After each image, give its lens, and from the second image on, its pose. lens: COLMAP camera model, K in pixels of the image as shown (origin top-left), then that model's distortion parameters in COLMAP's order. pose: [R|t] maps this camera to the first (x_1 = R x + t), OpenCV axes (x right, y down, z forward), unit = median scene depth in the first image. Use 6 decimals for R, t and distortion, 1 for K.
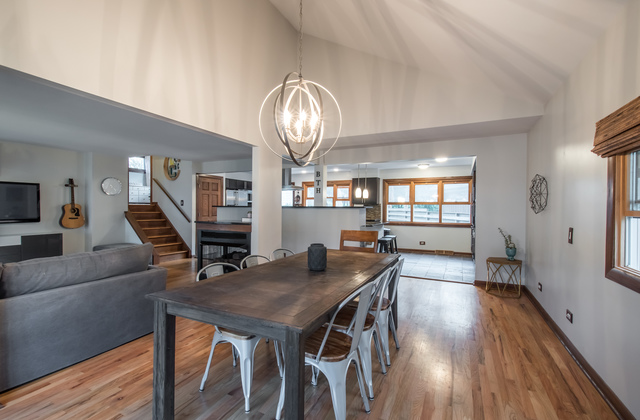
lens RADIAL K [[281.5, 0, 316.6], [0, 281.5, 208.8], [0, 0, 1]] dist [0.013293, -0.002482]
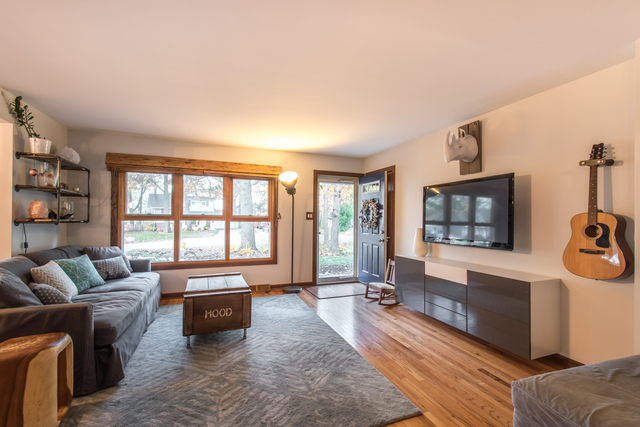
lens RADIAL K [[281.5, 0, 320.9], [0, 281.5, 215.0], [0, 0, 1]] dist [0.013293, -0.002482]
pose [[-0.675518, -0.021244, -0.737038, -0.244304], [-0.016410, 0.999770, -0.013777, -0.002564], [0.737161, 0.002789, -0.675711, 0.710734]]
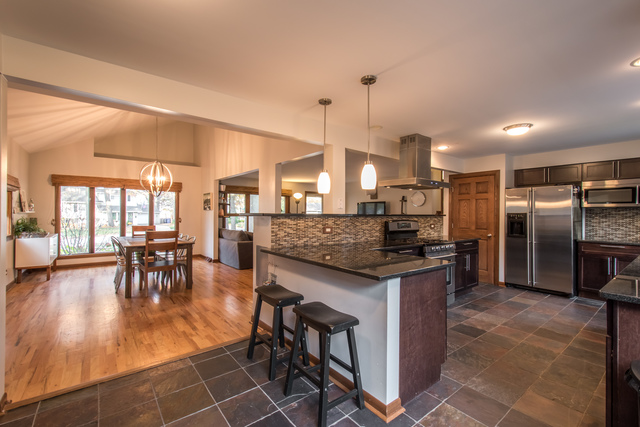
lens RADIAL K [[281.5, 0, 322.4], [0, 281.5, 214.1], [0, 0, 1]] dist [0.013293, -0.002482]
pose [[-0.428910, -0.010354, -0.903288, 0.416590], [-0.014228, 0.999888, -0.004706, -0.003344], [0.903235, 0.010834, -0.429010, 0.892216]]
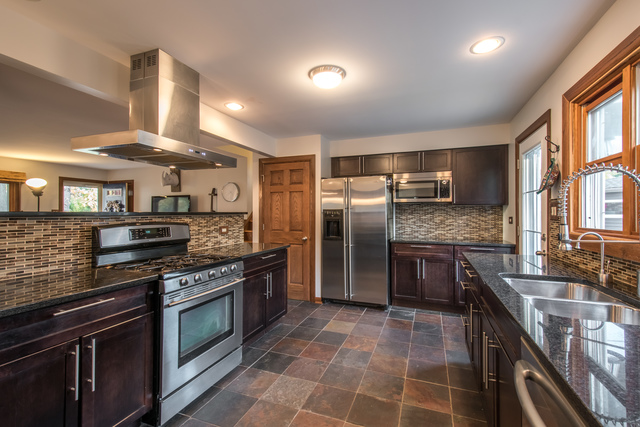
lens RADIAL K [[281.5, 0, 320.0], [0, 281.5, 208.3], [0, 0, 1]] dist [0.013293, -0.002482]
pose [[0.083406, -0.022322, -0.996266, 0.169776], [-0.002558, 0.999741, -0.022614, -0.005233], [0.996512, 0.004434, 0.083327, 0.945264]]
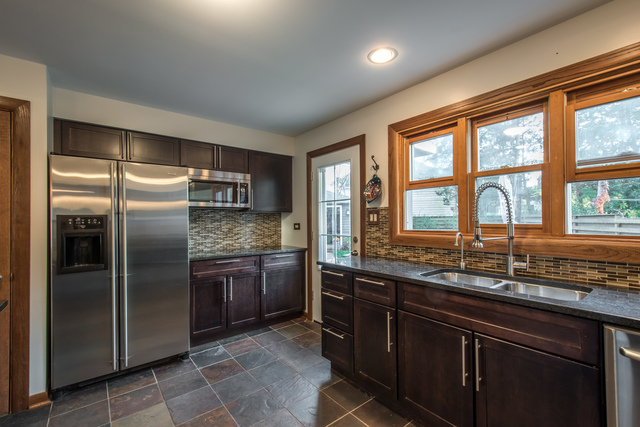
lens RADIAL K [[281.5, 0, 319.1], [0, 281.5, 214.5], [0, 0, 1]] dist [0.013293, -0.002482]
pose [[0.904274, -0.021252, -0.426424, 0.001060], [0.012399, 0.999646, -0.023527, -0.005791], [0.426773, 0.015987, 0.904217, 0.863565]]
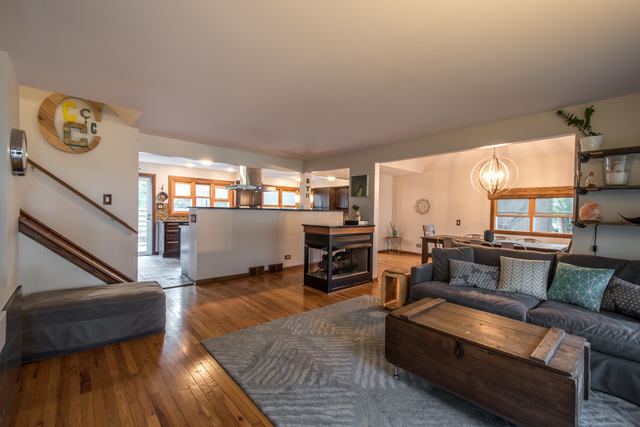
lens RADIAL K [[281.5, 0, 322.9], [0, 281.5, 213.8], [0, 0, 1]] dist [0.013293, -0.002482]
pose [[0.381389, -0.008342, 0.924377, -0.722832], [-0.013949, 0.999794, 0.014777, -0.006447], [-0.924309, -0.018530, 0.381194, 0.358515]]
